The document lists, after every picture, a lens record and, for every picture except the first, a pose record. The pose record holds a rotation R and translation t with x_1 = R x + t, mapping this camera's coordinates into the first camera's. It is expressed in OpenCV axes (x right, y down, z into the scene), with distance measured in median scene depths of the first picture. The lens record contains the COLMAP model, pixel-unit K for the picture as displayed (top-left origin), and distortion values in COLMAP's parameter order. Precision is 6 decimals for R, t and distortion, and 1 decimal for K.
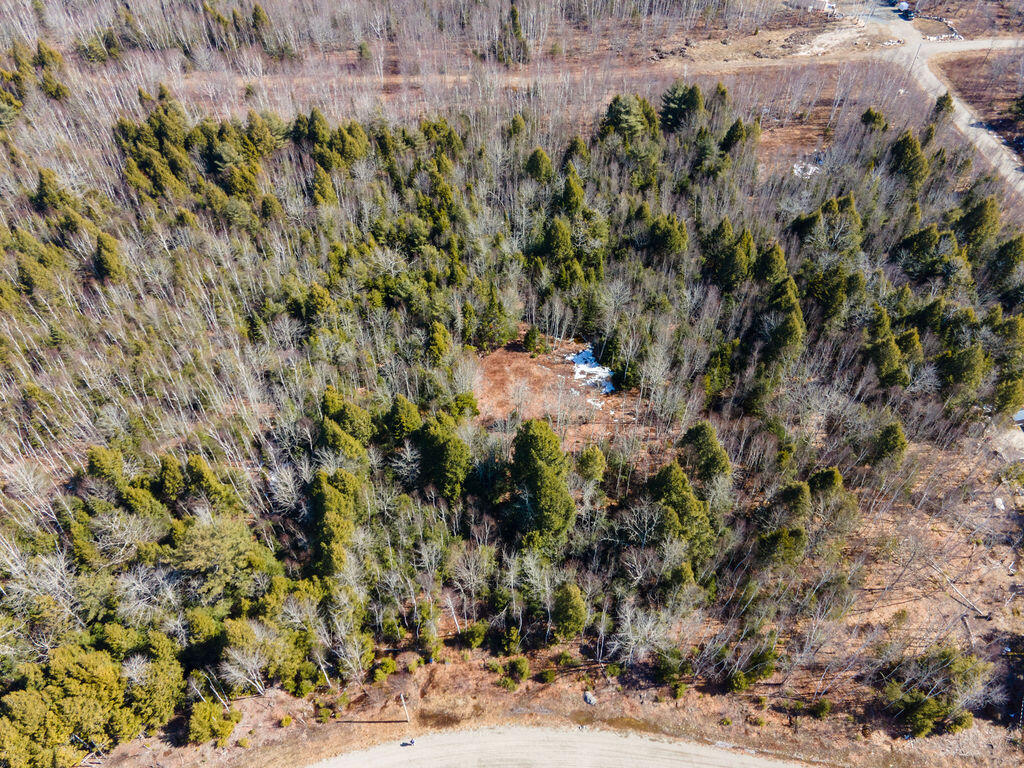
lens RADIAL K [[738.2, 0, 513.7], [0, 738.2, 383.5], [0, 0, 1]] dist [0.033300, 0.028740]
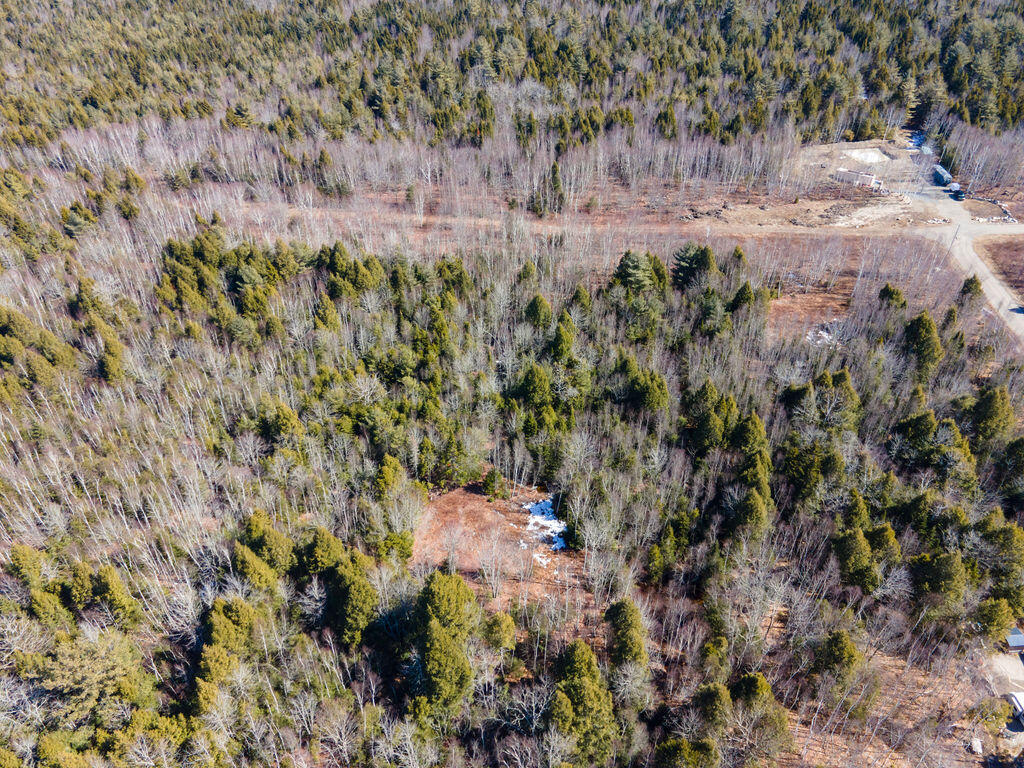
lens RADIAL K [[738.2, 0, 513.7], [0, 738.2, 383.5], [0, 0, 1]] dist [0.033300, 0.028740]
pose [[0.986734, 0.098151, -0.129318, 0.169830], [-0.118443, 0.979992, -0.159956, -0.036713], [0.111030, 0.173151, 0.978617, 0.029989]]
